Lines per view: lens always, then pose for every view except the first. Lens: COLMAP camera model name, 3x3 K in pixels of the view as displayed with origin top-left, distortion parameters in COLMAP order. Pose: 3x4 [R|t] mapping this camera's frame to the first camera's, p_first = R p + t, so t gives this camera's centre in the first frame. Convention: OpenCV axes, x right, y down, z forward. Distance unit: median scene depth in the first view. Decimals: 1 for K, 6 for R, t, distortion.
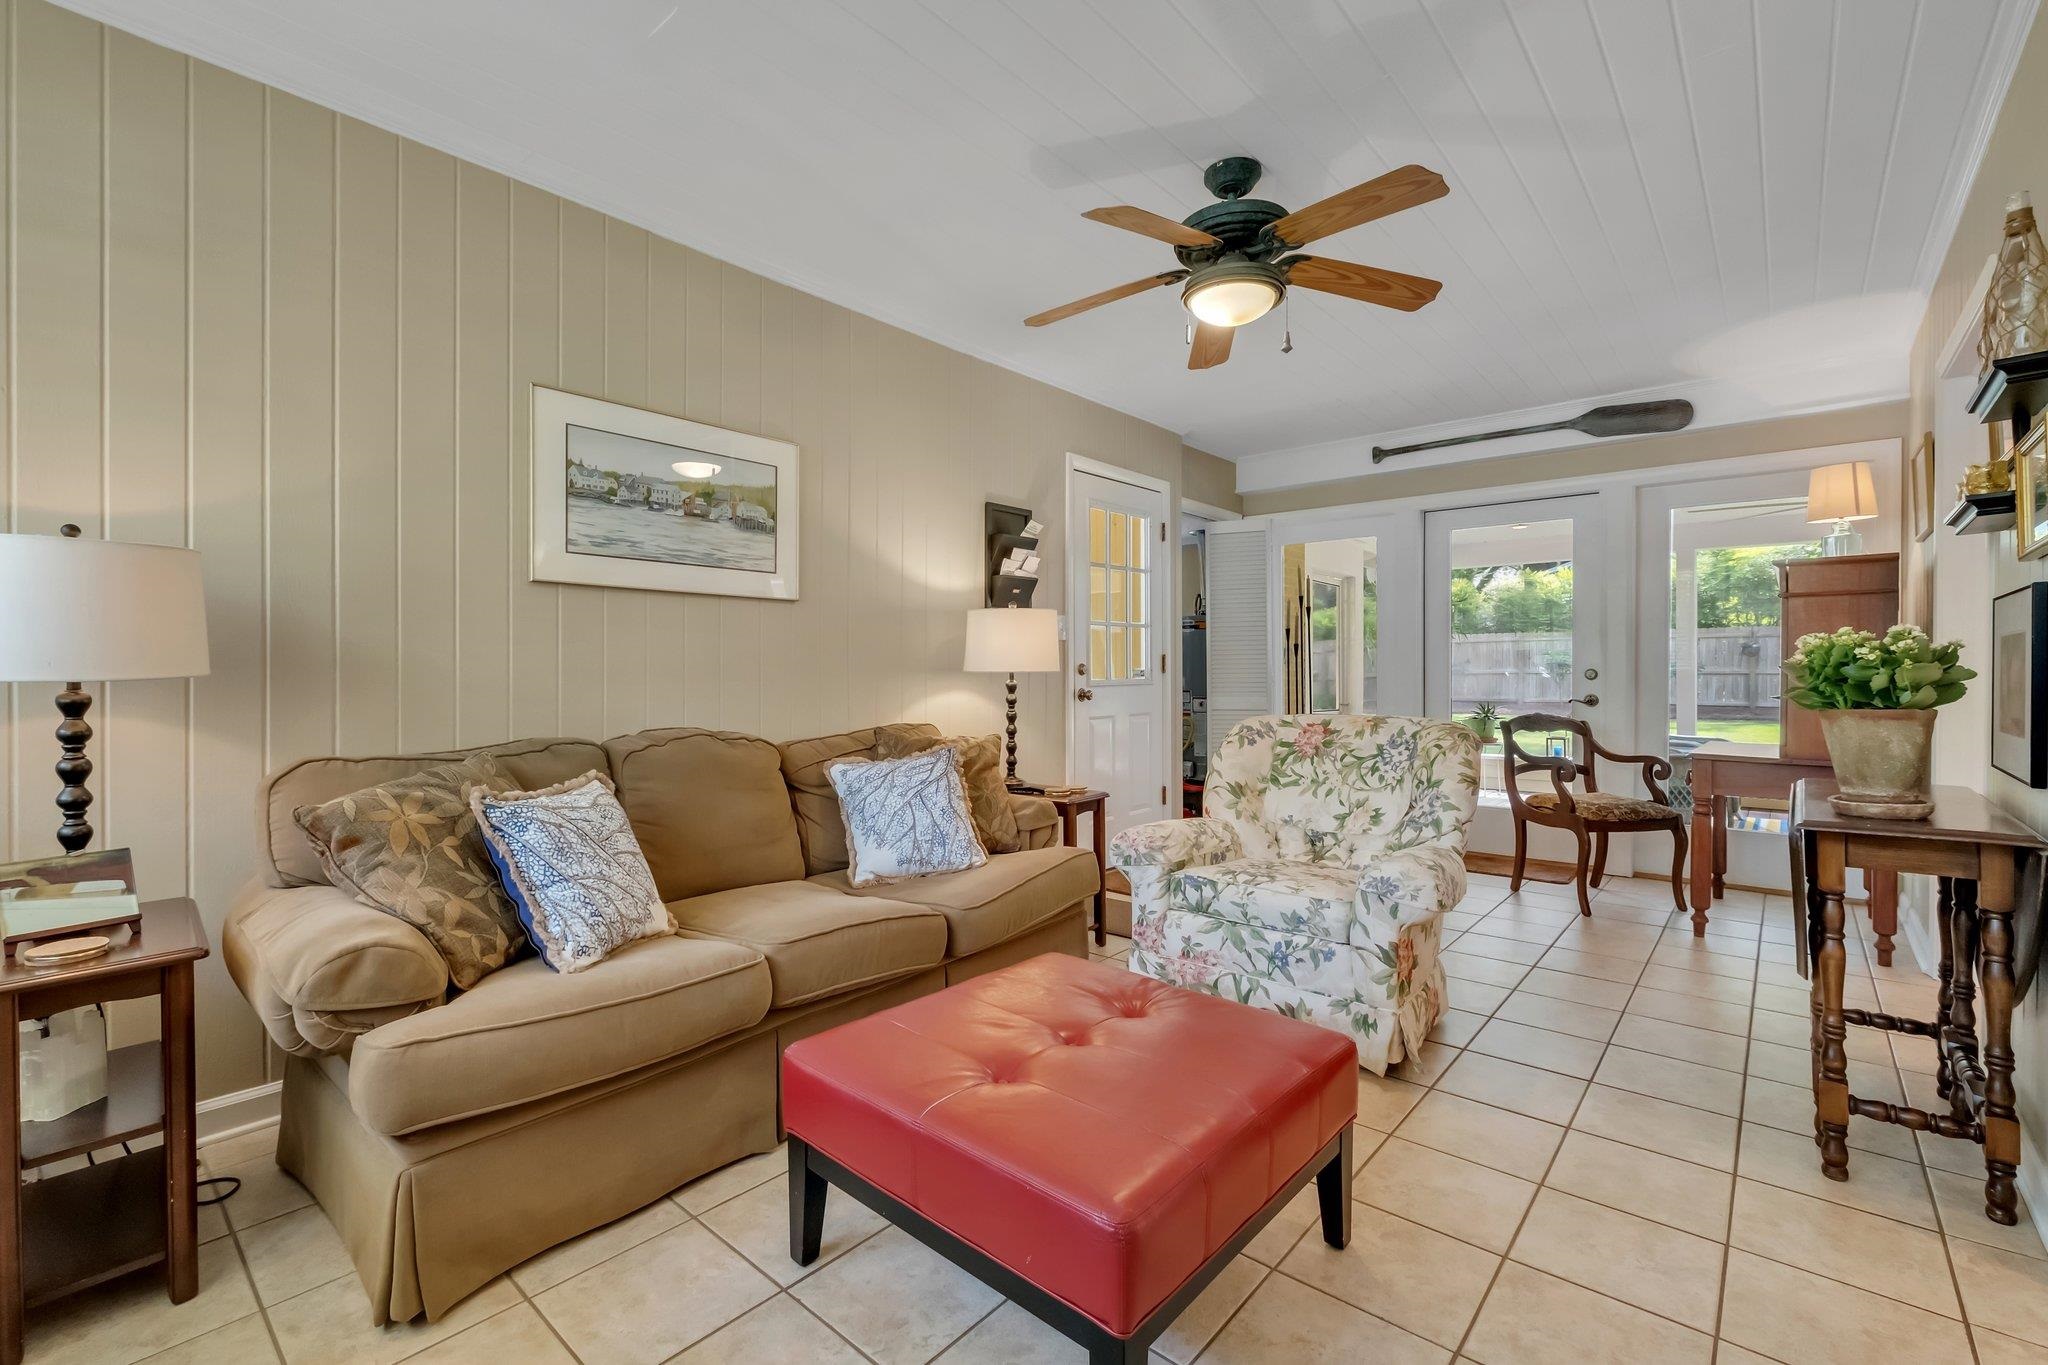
lens RADIAL K [[889.9, 0, 1007.9], [0, 889.9, 661.9], [0, 0, 1]] dist [-0.001985, -0.000529]
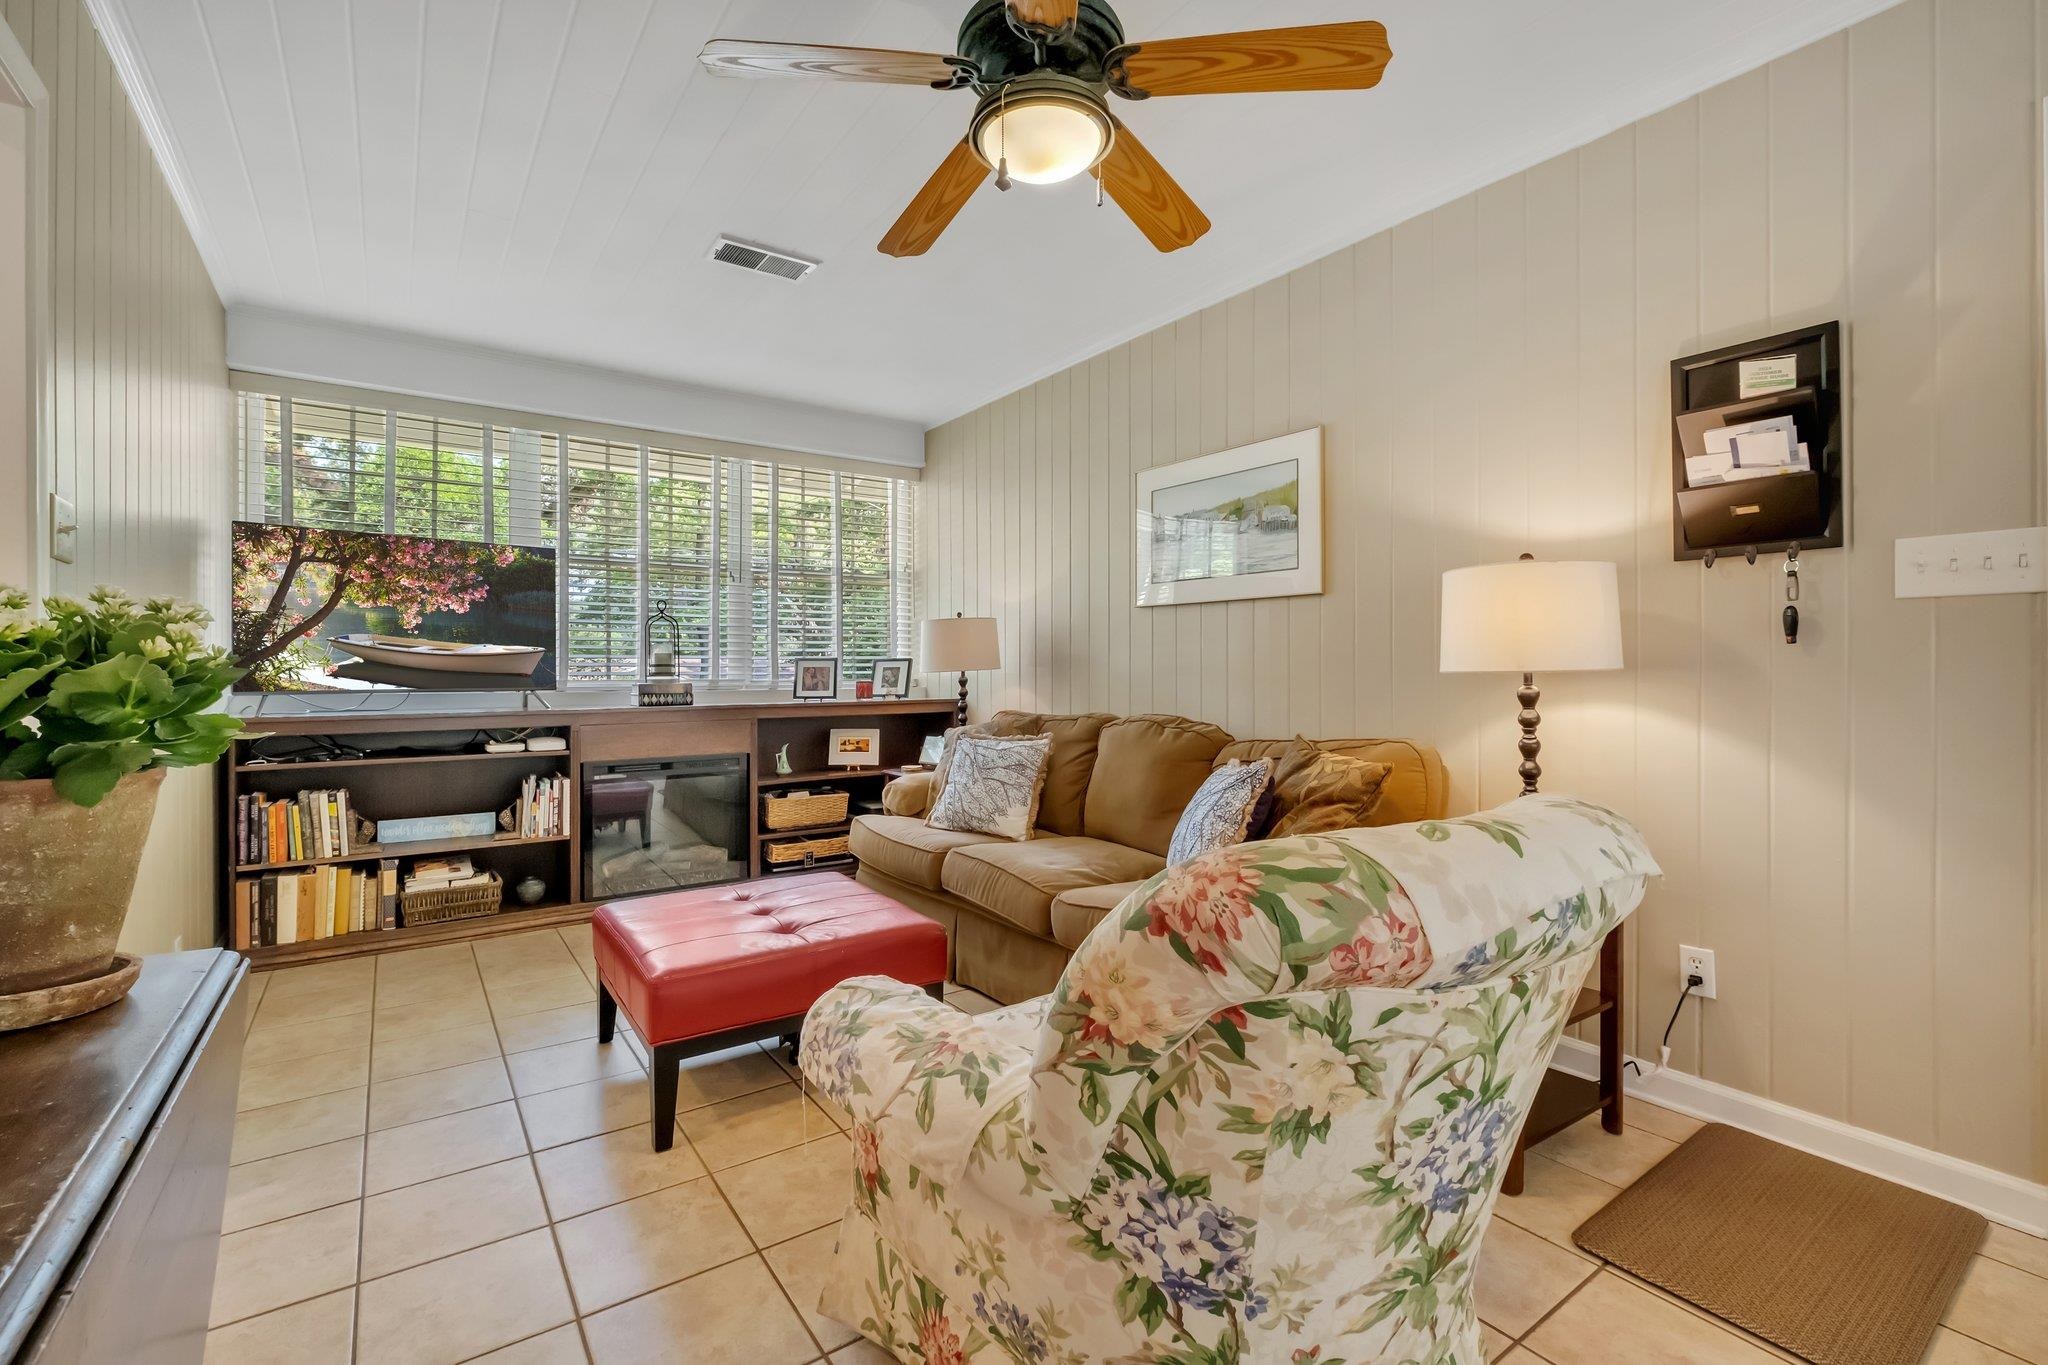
lens RADIAL K [[889.9, 0, 1007.9], [0, 889.9, 661.9], [0, 0, 1]] dist [-0.001985, -0.000529]
pose [[-0.243439, -0.010965, -0.969854, 0.757348], [0.000371, 0.999935, -0.011398, 0.013098], [0.969916, -0.003135, -0.243419, 0.929142]]
